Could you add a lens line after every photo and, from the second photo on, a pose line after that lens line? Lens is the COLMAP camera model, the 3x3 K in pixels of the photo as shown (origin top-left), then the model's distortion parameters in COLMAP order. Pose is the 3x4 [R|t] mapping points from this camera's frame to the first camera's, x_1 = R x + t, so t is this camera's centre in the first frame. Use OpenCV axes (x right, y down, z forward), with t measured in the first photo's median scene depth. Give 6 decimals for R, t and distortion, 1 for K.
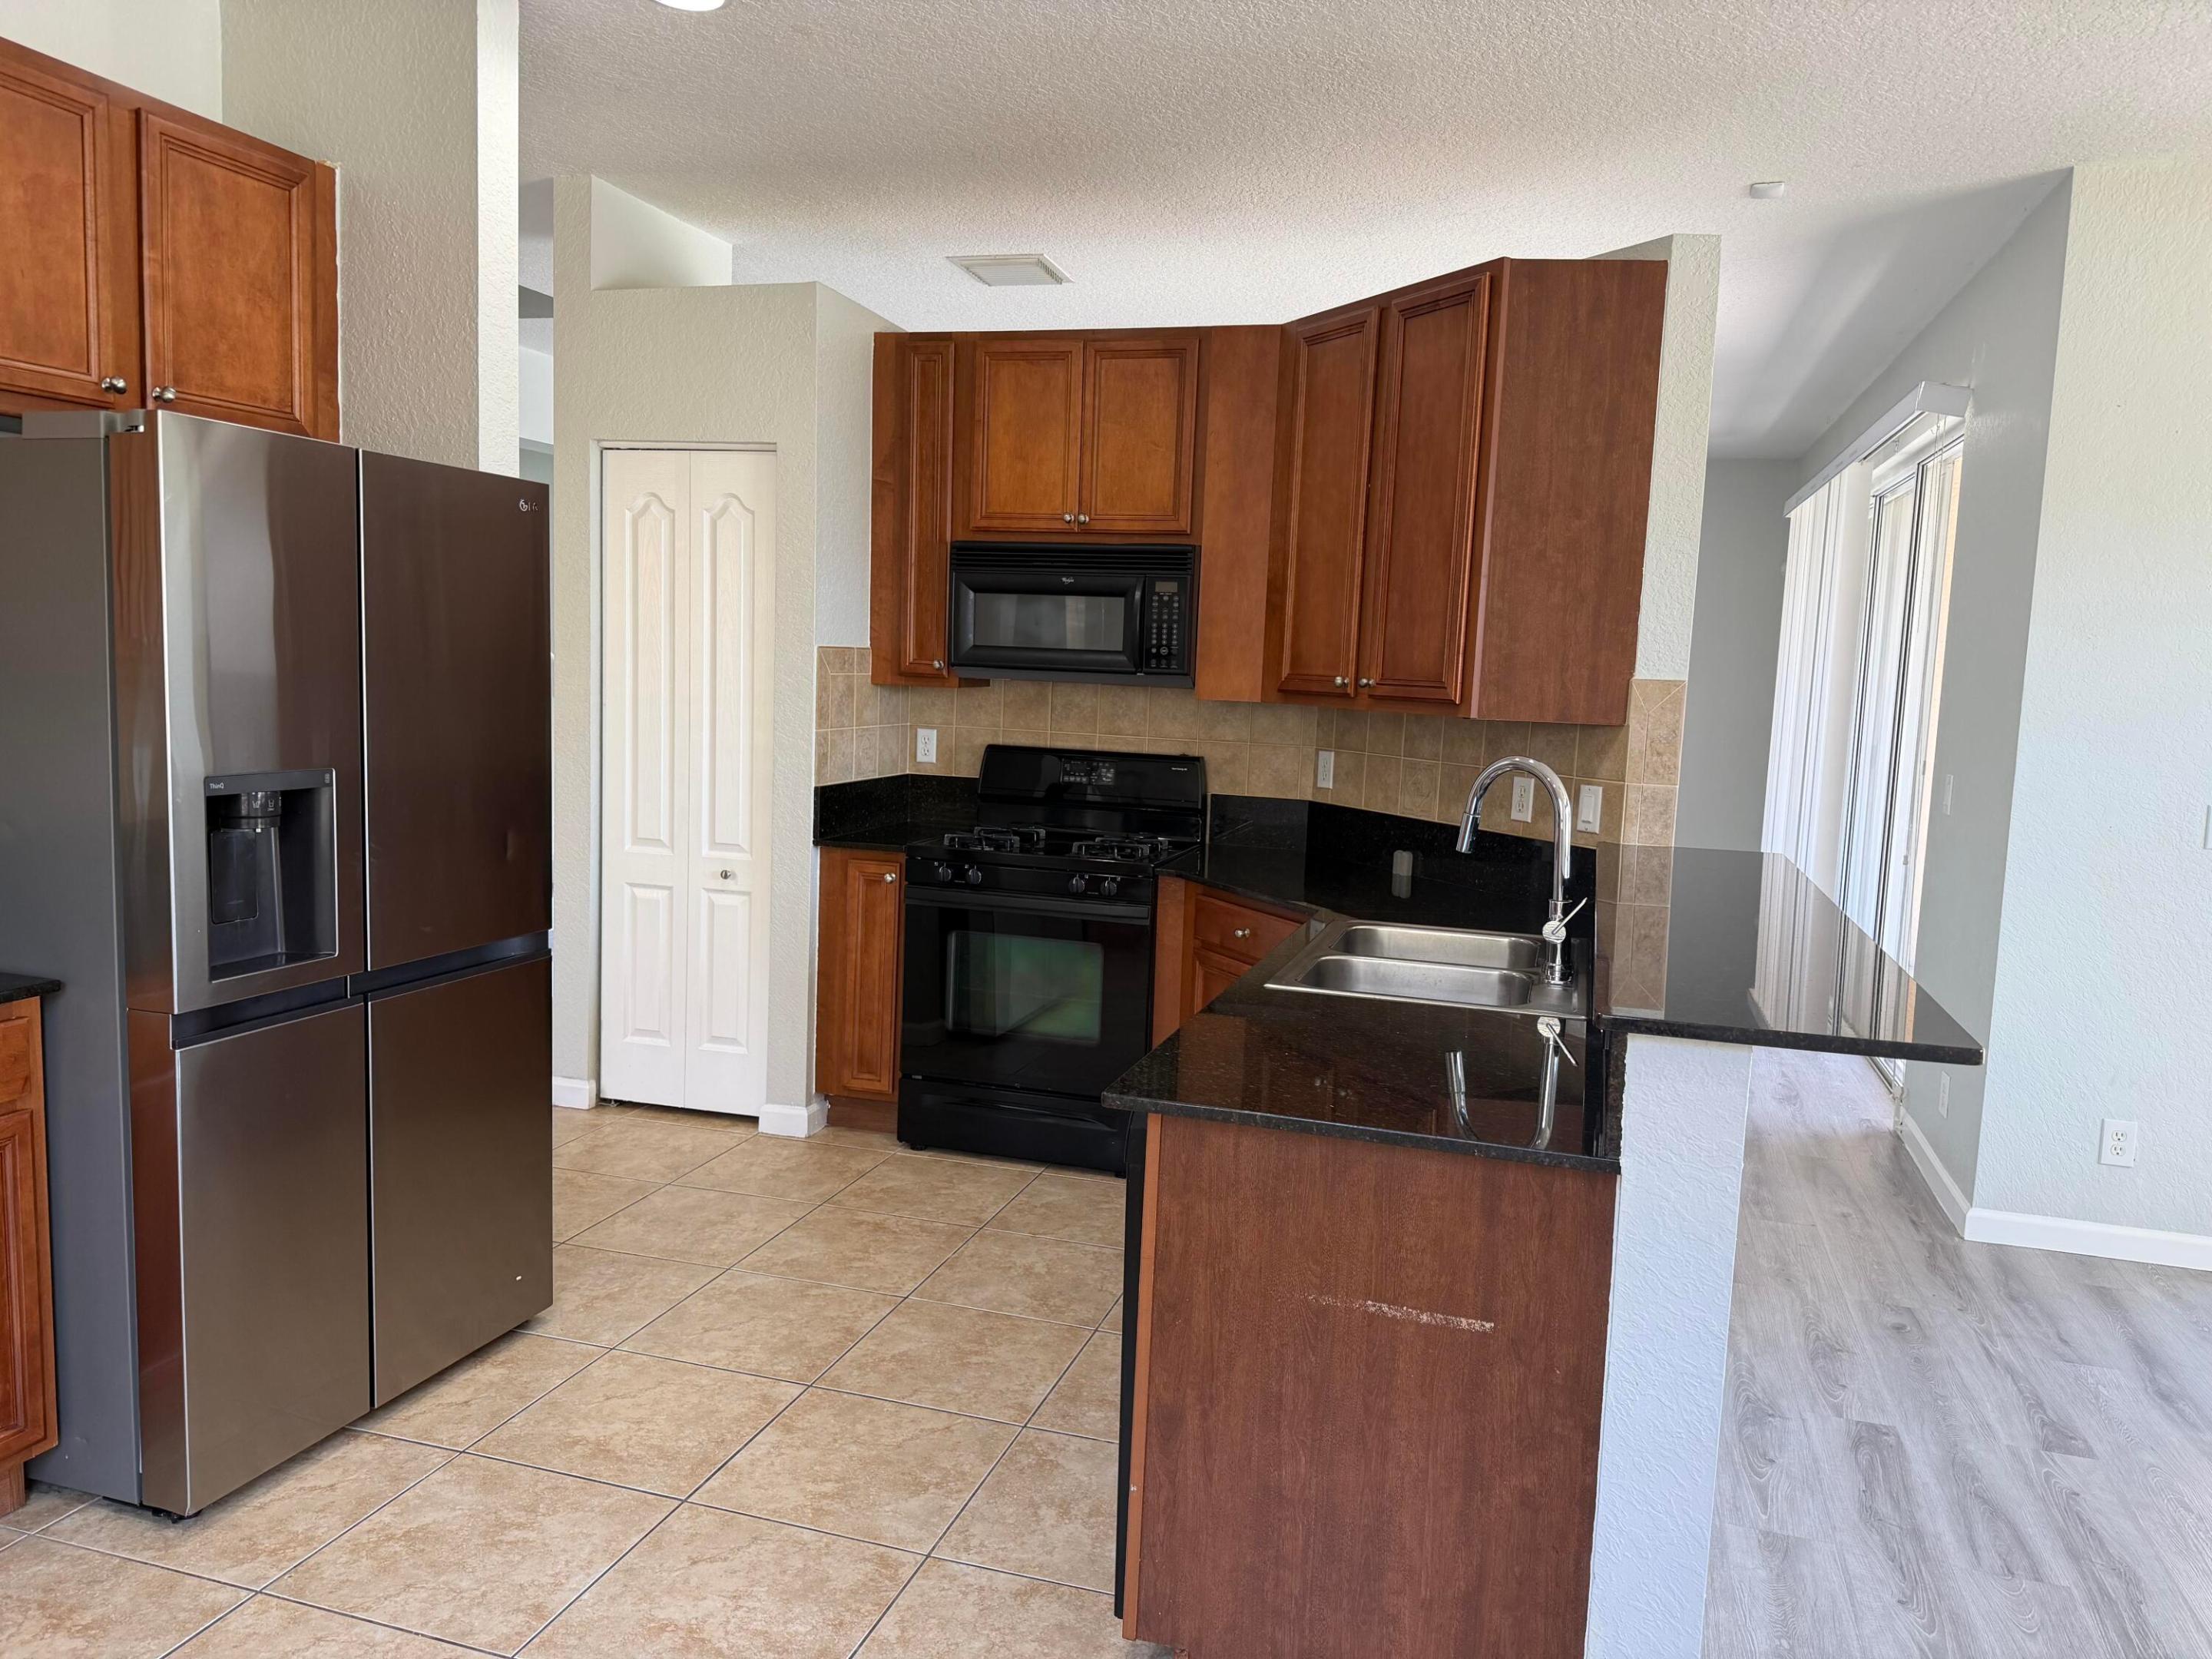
lens RADIAL K [[1545.3, 0, 1121.5], [0, 1545.3, 826.5], [0, 0, 1]] dist [0.068105, -0.077516]
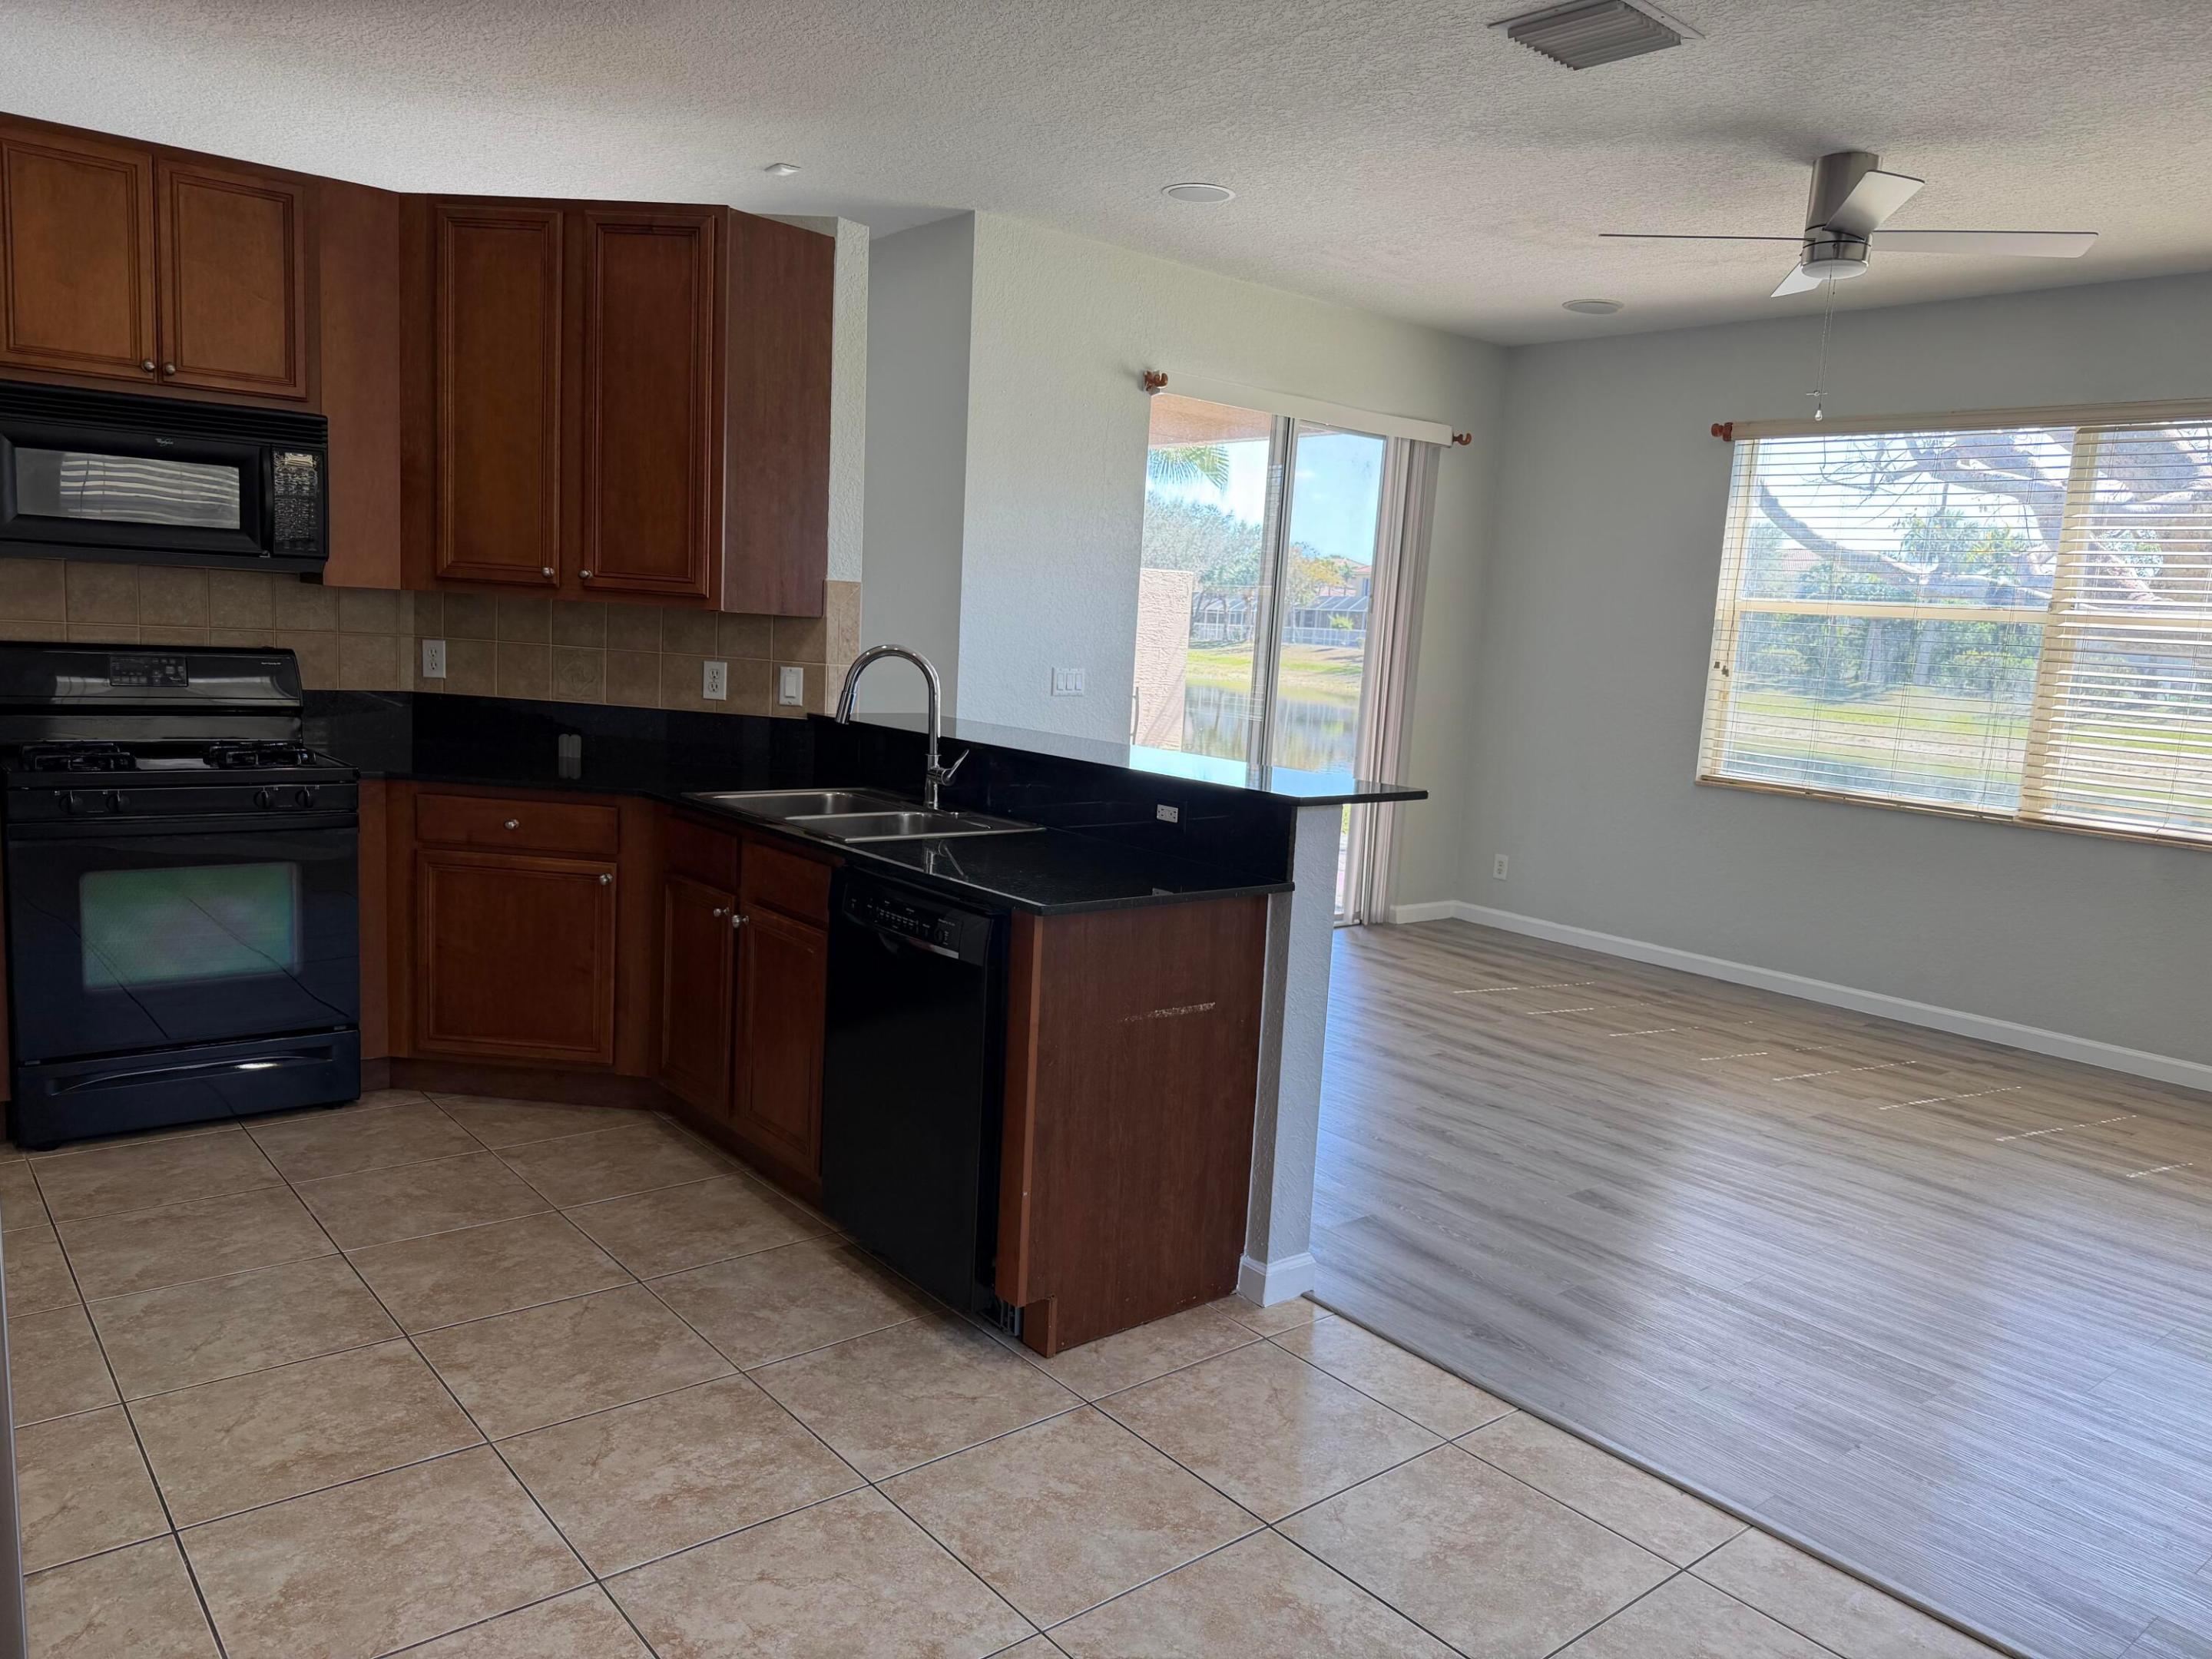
lens RADIAL K [[1545.3, 0, 1106.7], [0, 1545.3, 824.4], [0, 0, 1]] dist [0.068105, -0.077516]
pose [[0.554987, -0.117279, 0.823550, -0.552403], [0.053961, 0.993002, 0.105046, -0.016487], [-0.830107, -0.013859, 0.557432, 0.107977]]
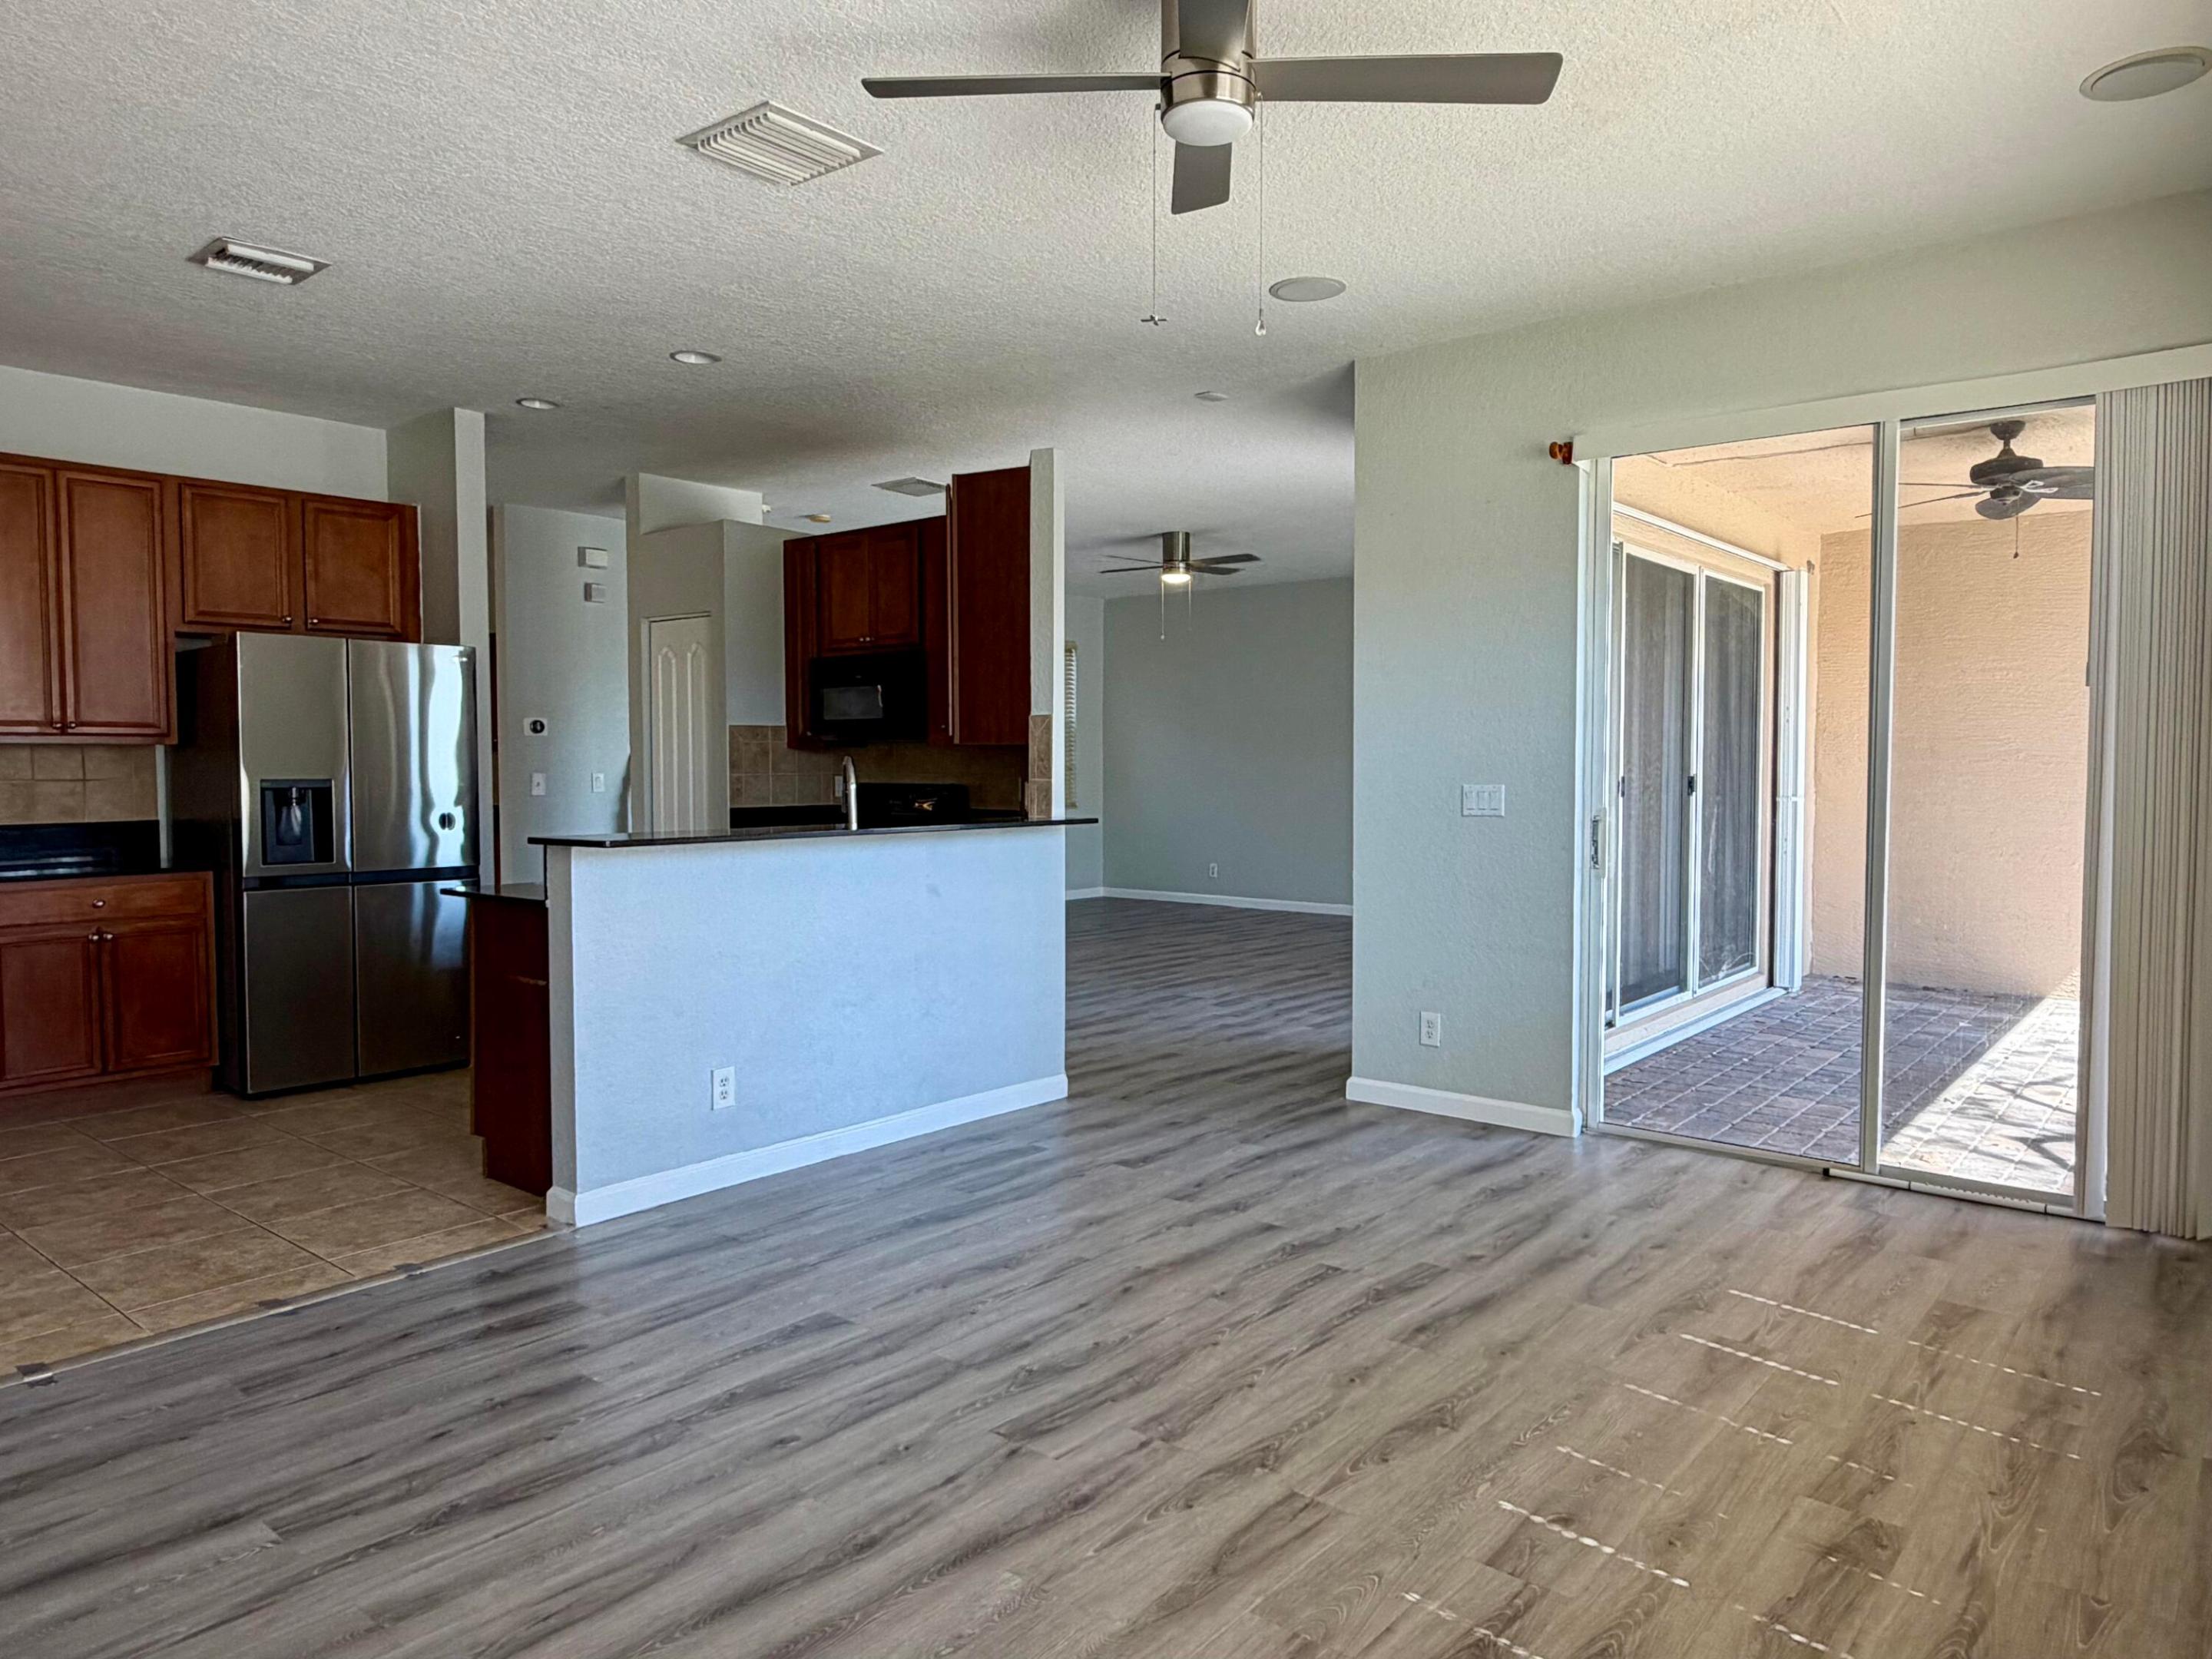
lens RADIAL K [[1436.3, 0, 1102.1], [0, 1436.3, 818.4], [0, 0, 1]] dist [0.010406, -0.005324]
pose [[0.917133, -0.025383, -0.397773, 0.923742], [-0.004778, 0.997198, -0.074650, 0.116809], [0.398554, 0.070364, 0.914442, -0.316259]]
